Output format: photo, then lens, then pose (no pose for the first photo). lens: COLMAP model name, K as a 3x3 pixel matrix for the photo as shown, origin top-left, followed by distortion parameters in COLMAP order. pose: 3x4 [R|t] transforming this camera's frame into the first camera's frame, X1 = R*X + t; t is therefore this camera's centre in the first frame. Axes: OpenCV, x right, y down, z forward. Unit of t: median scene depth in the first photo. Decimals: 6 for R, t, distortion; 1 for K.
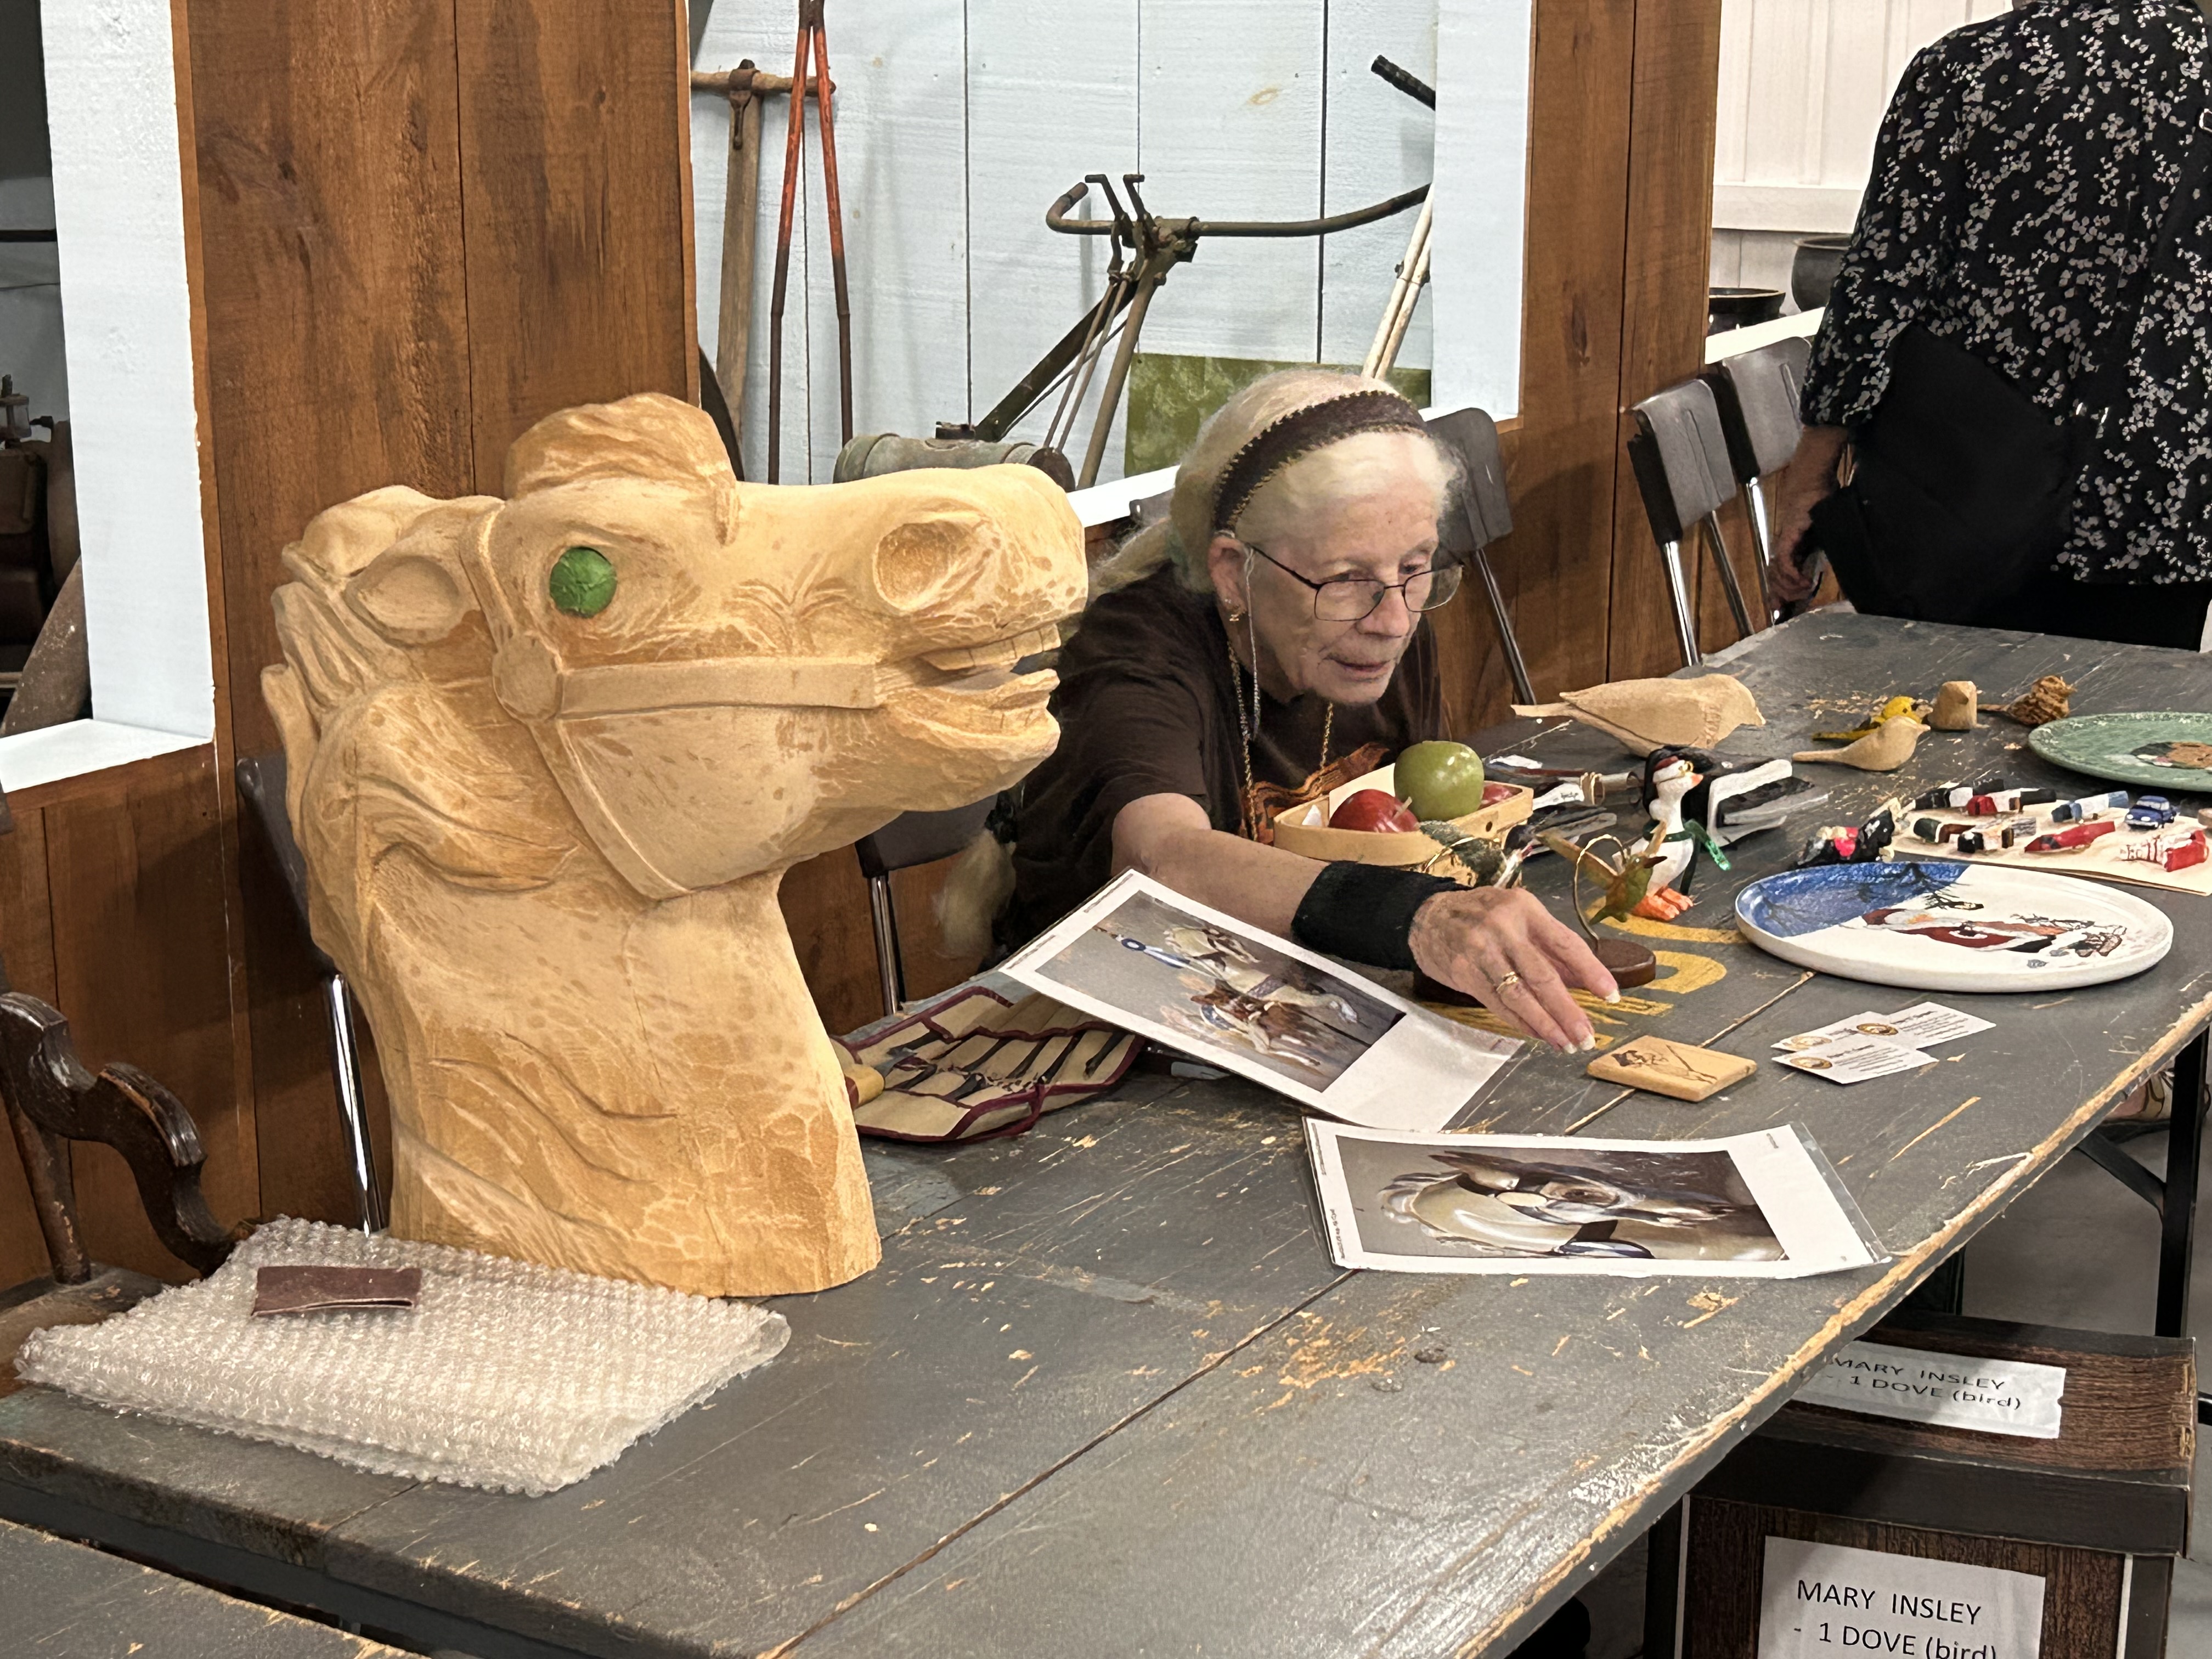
lens RADIAL K [[3557.4, 0, 1106.0], [0, 3557.4, 829.5], [0, 0, 1]] dist [-0.004370, -0.102180]
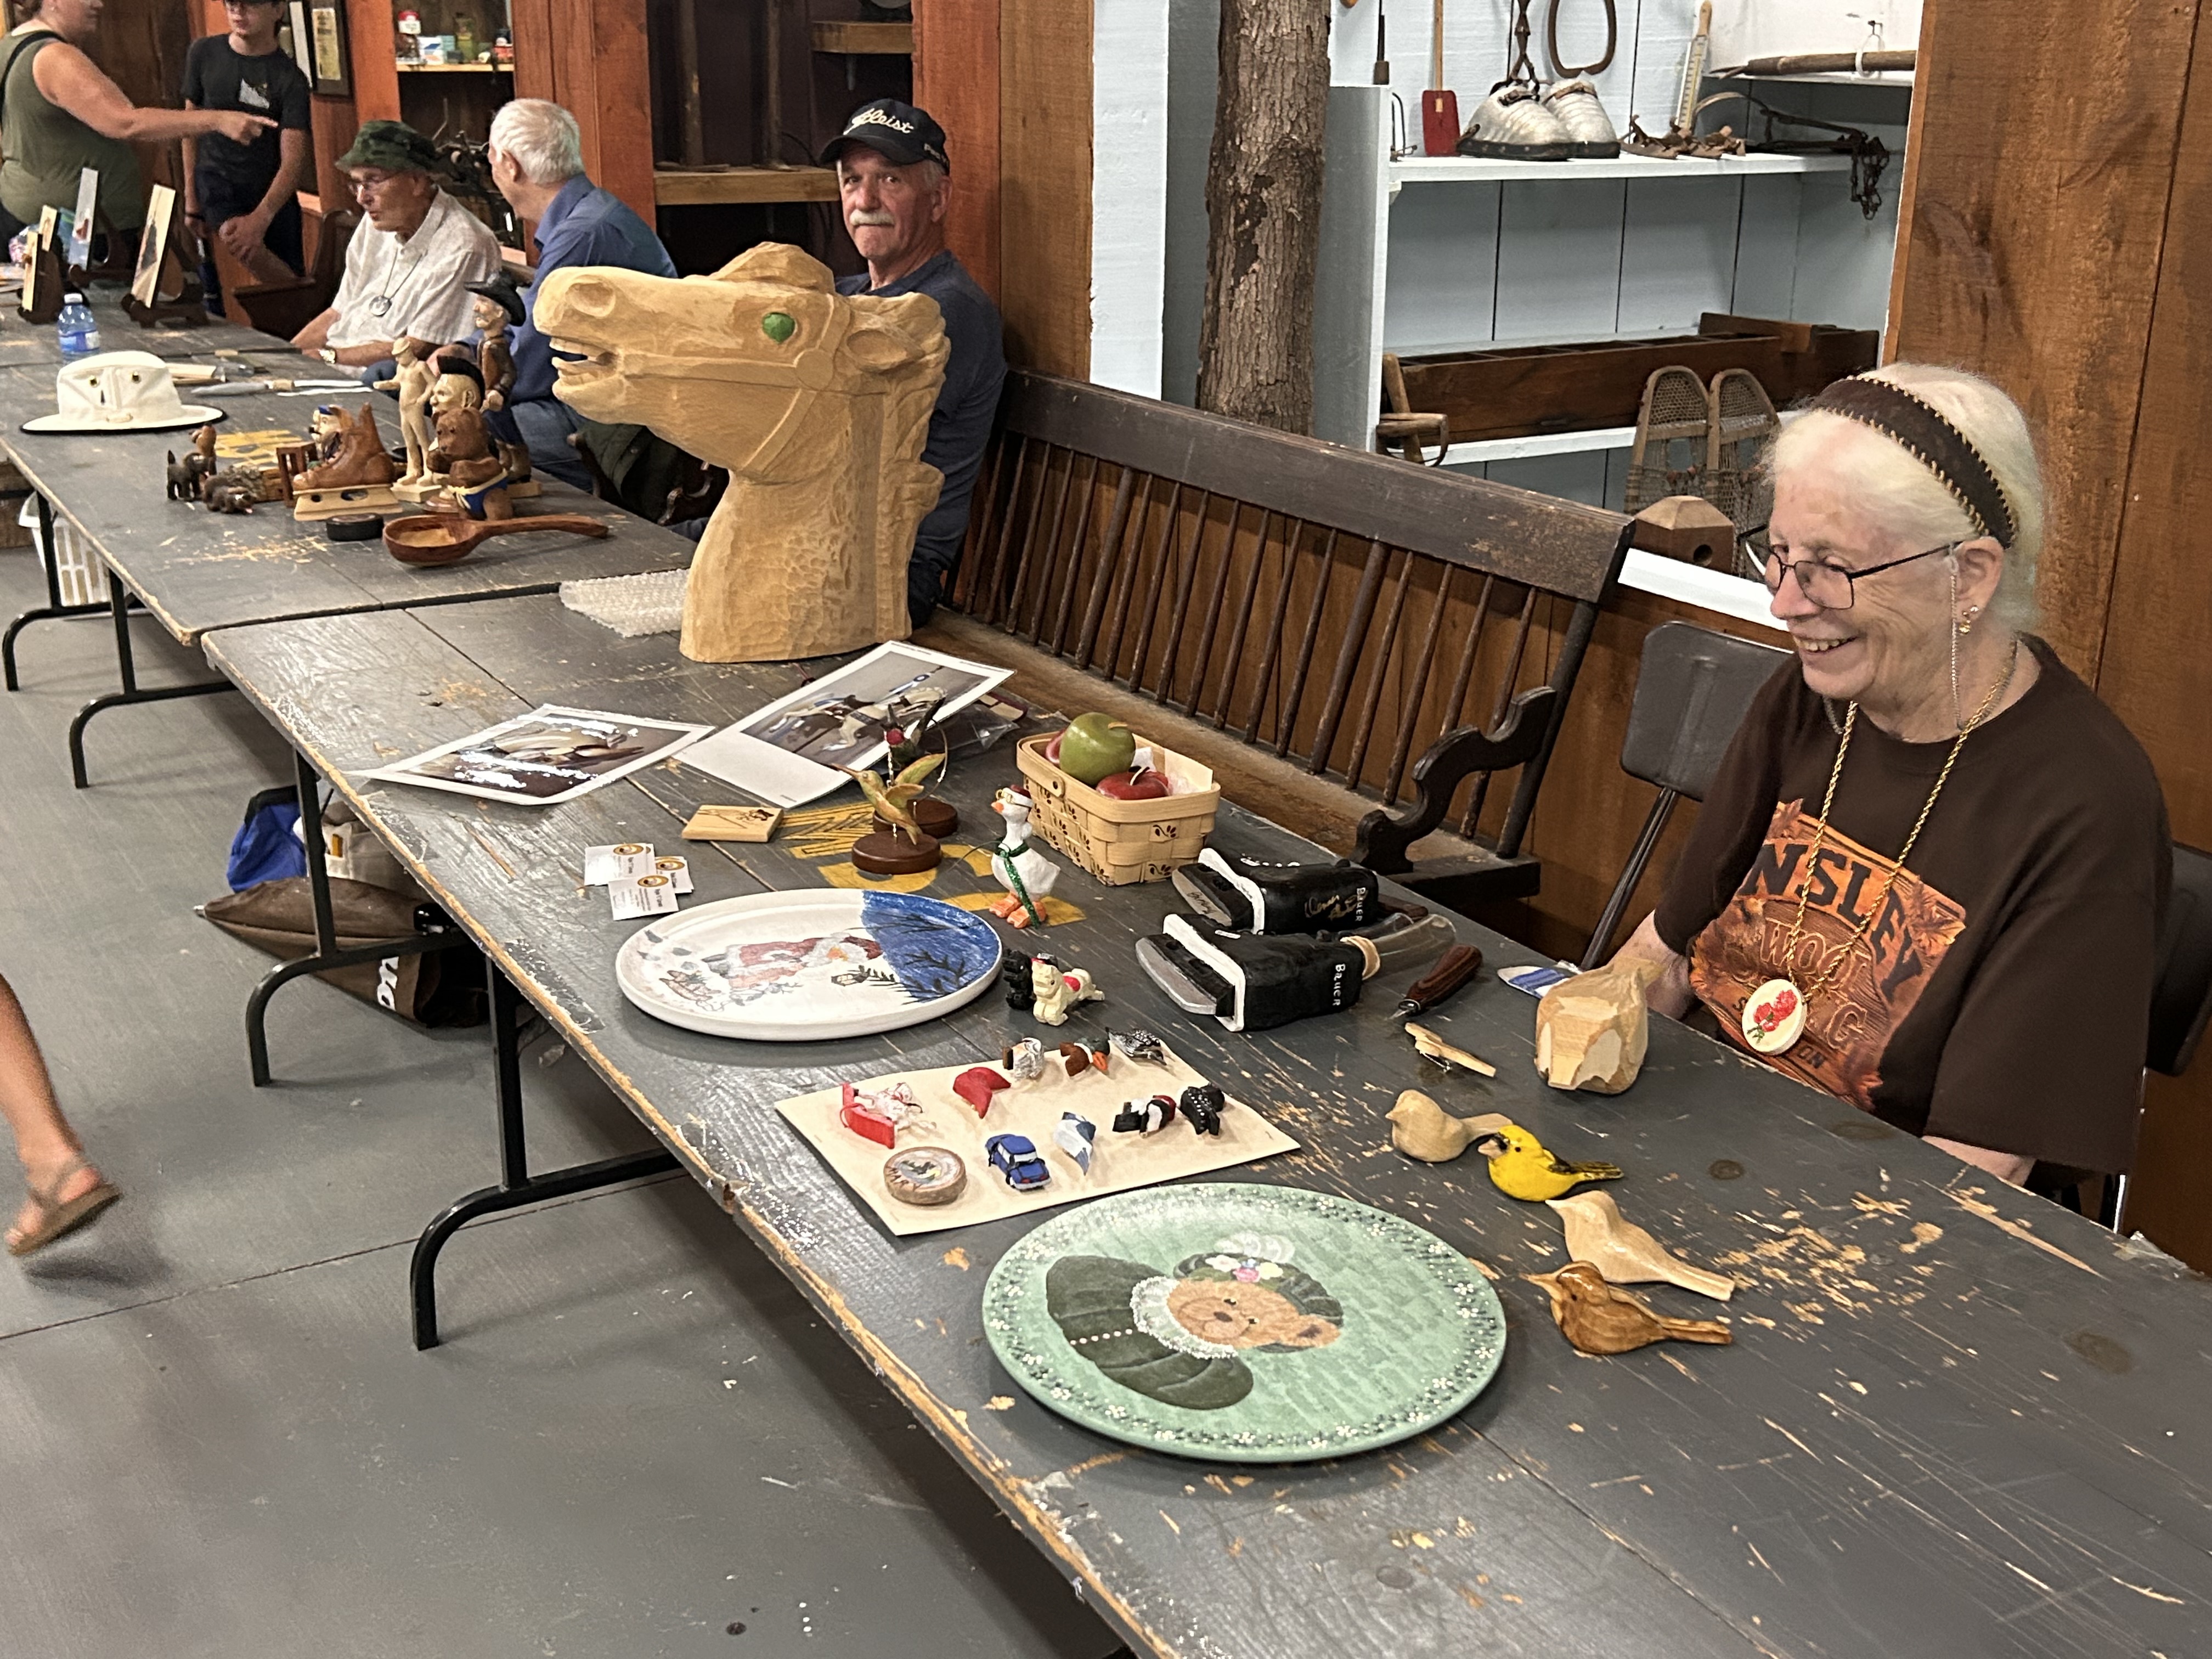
lens RADIAL K [[2423.1, 0, 1106.0], [0, 2423.1, 829.5], [0, 0, 1]] dist [-0.009614, -0.019583]
pose [[-0.463513, 0.282171, -0.839962, 0.711815], [-0.220330, 0.881467, 0.417698, -0.300595], [0.858260, 0.378677, -0.346400, 1.150474]]
